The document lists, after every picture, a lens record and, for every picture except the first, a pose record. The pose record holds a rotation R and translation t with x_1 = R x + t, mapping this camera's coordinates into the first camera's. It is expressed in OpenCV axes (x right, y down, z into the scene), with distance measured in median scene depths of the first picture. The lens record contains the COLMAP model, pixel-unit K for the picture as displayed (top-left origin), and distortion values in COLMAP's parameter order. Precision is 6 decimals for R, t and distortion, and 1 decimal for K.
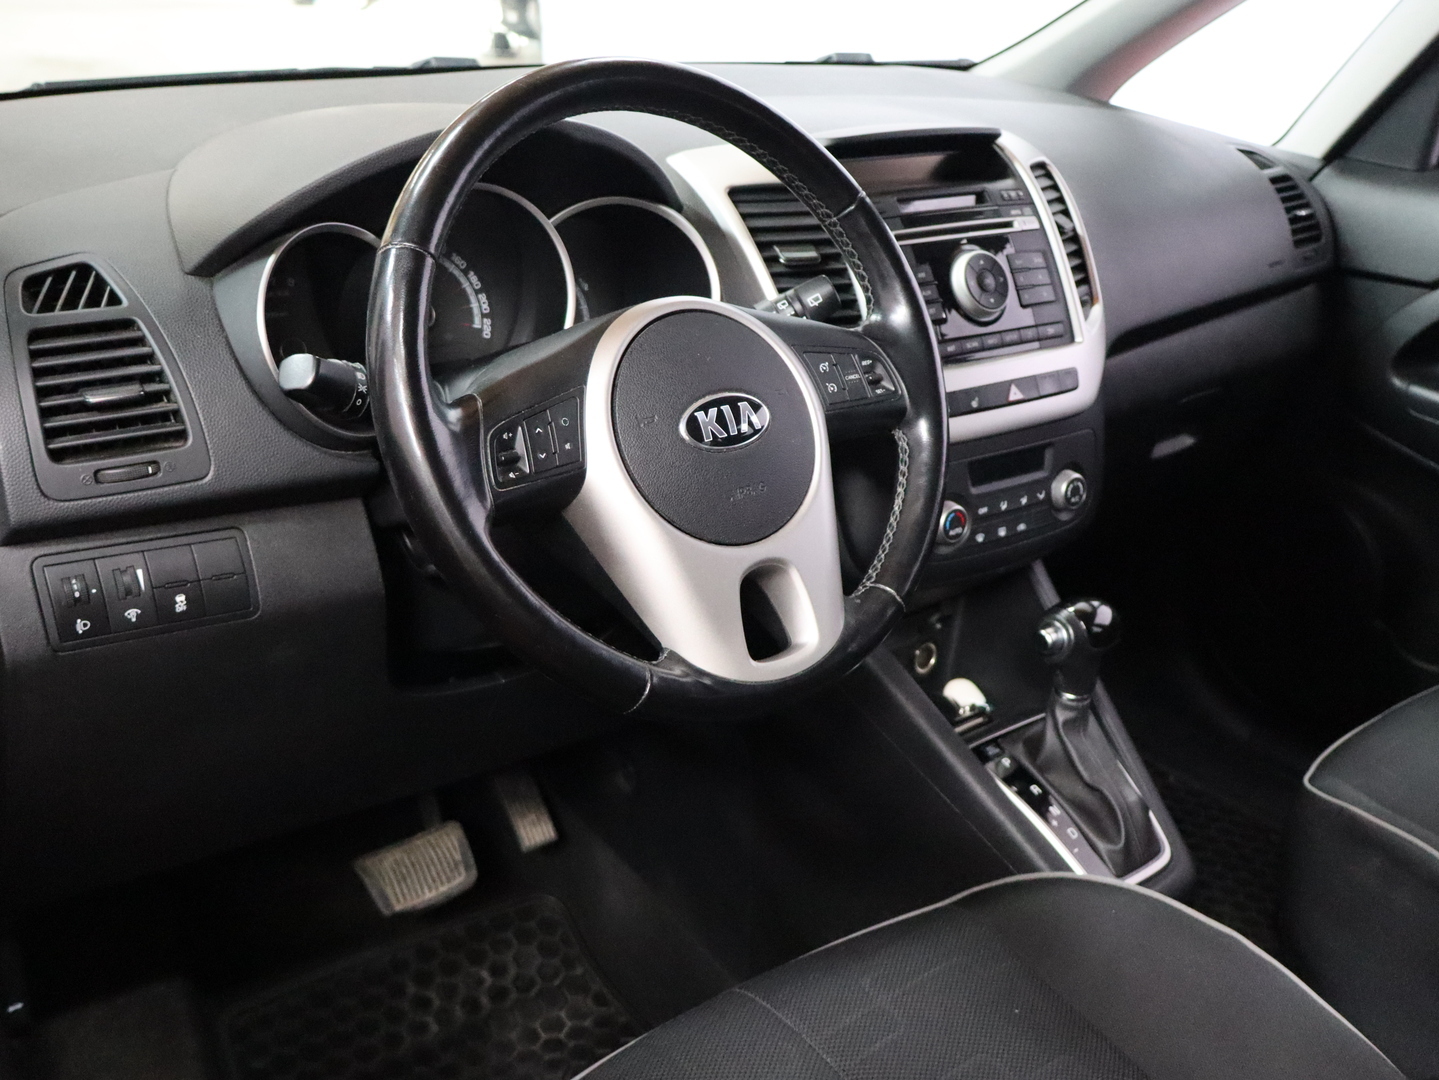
lens RADIAL K [[1508.9, 0, 719.5], [0, 1508.9, 540.0], [0, 0, 1]] dist [0.010239, 0.005520]
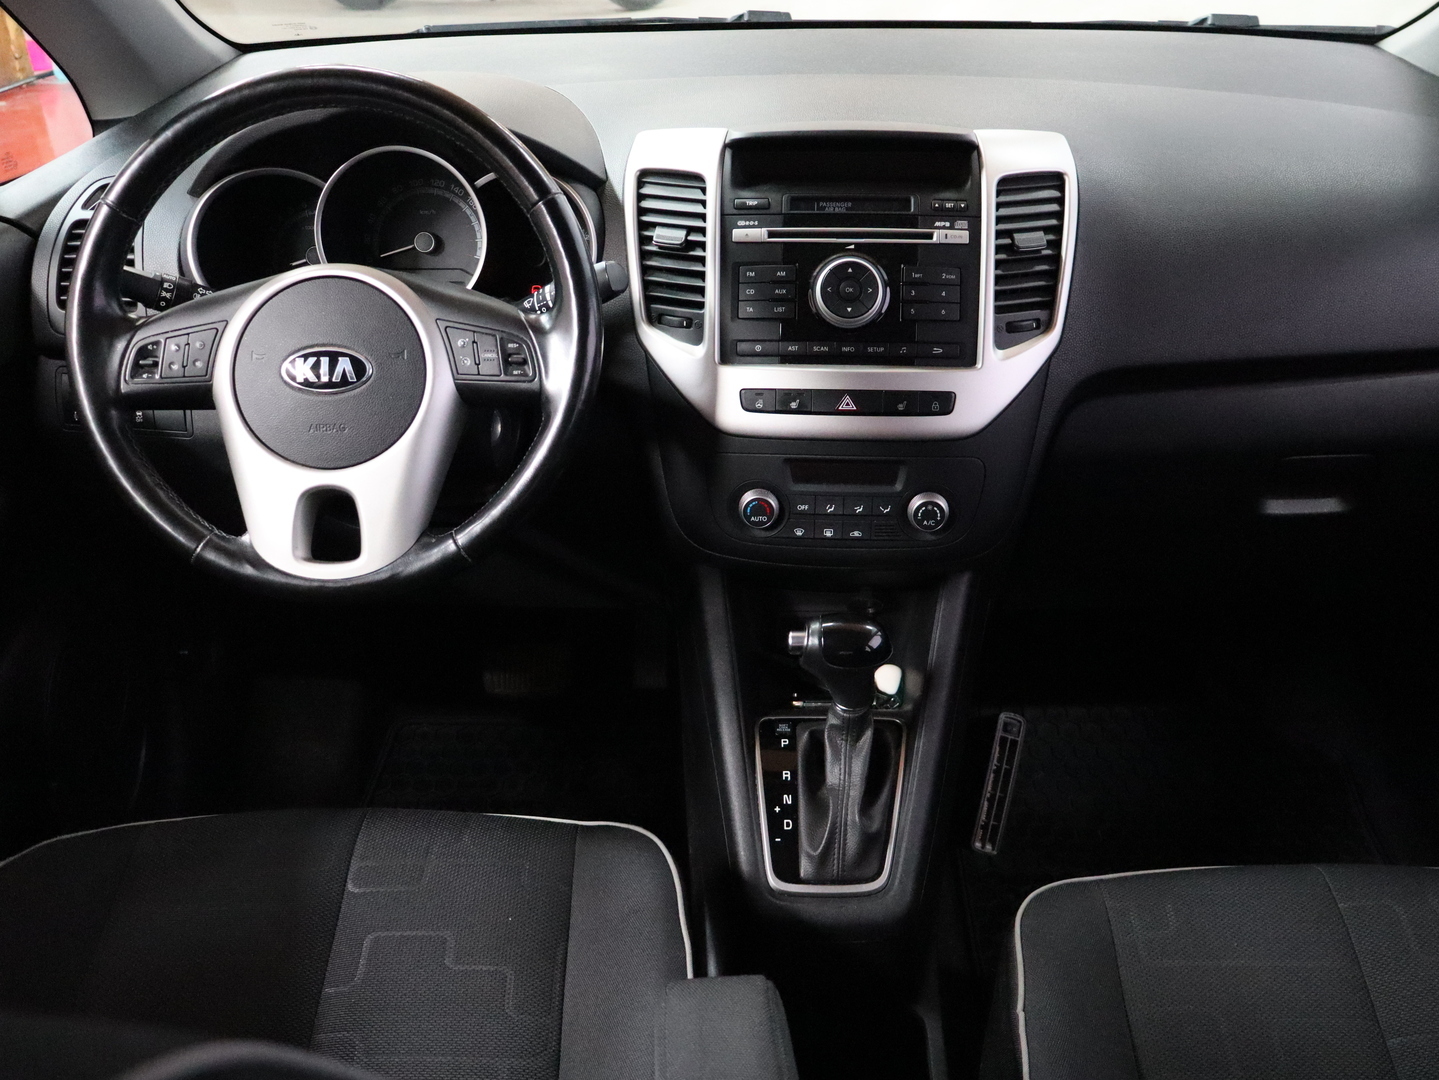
lens RADIAL K [[1385.2, 0, 719.5], [0, 1385.2, 540.0], [0, 0, 1]] dist [-0.004076, -0.015971]
pose [[0.757776, 0.275429, -0.591535, 0.706348], [-0.209543, 0.961249, 0.179143, -0.157831], [0.617954, -0.011798, 0.786126, 0.211721]]
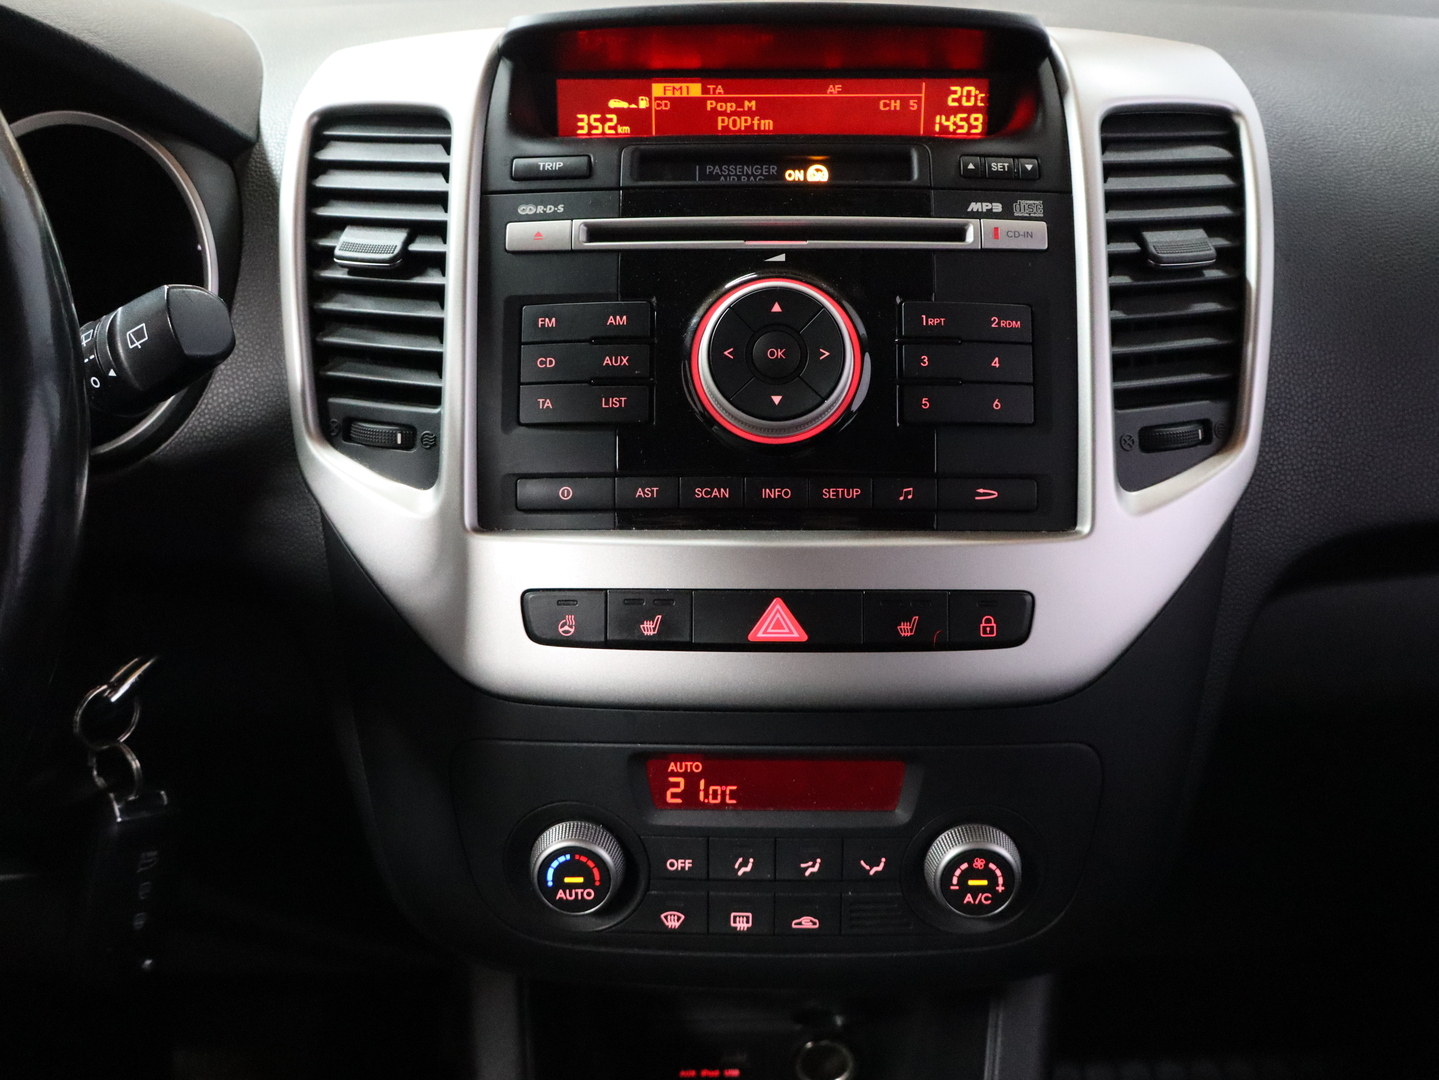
lens RADIAL K [[1385.2, 0, 719.5], [0, 1385.2, 540.0], [0, 0, 1]] dist [-0.004076, -0.015971]
pose [[0.782986, 0.199557, -0.589160, 0.405488], [-0.200037, 0.977611, 0.065284, -0.141755], [0.588997, 0.066737, 0.805375, 0.676265]]
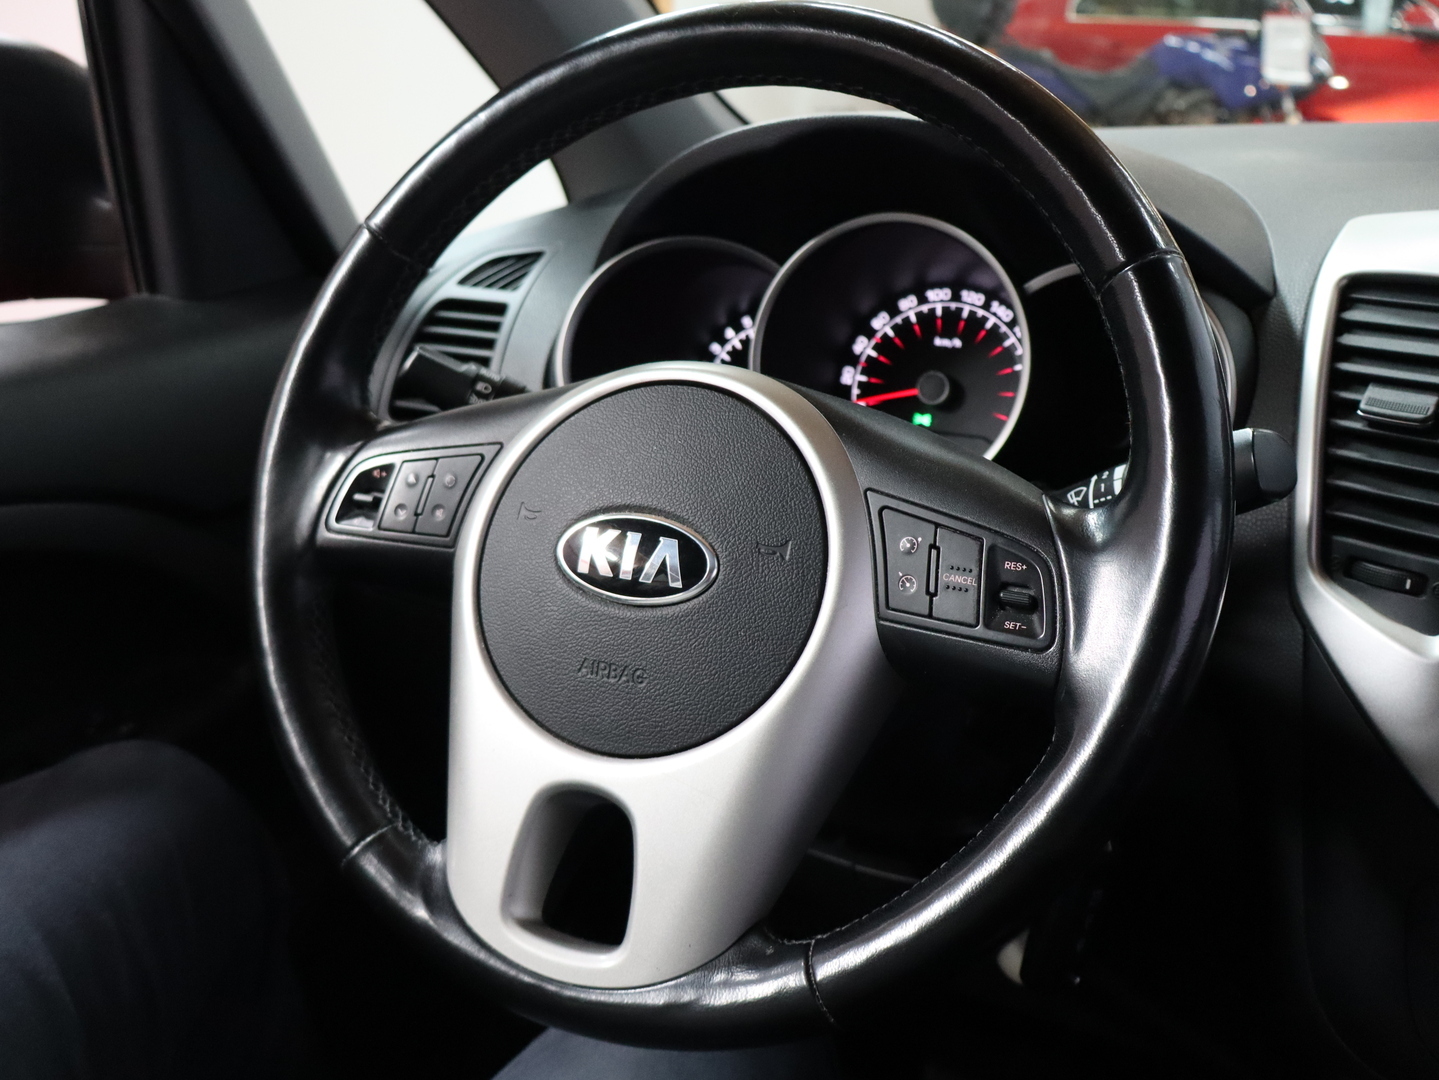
lens RADIAL K [[1385.2, 0, 719.5], [0, 1385.2, 540.0], [0, 0, 1]] dist [-0.004076, -0.015971]
pose [[0.402734, 0.255230, -0.879012, 0.379958], [-0.323096, 0.938158, 0.124371, -0.122218], [0.856396, 0.233917, 0.460292, 0.552027]]
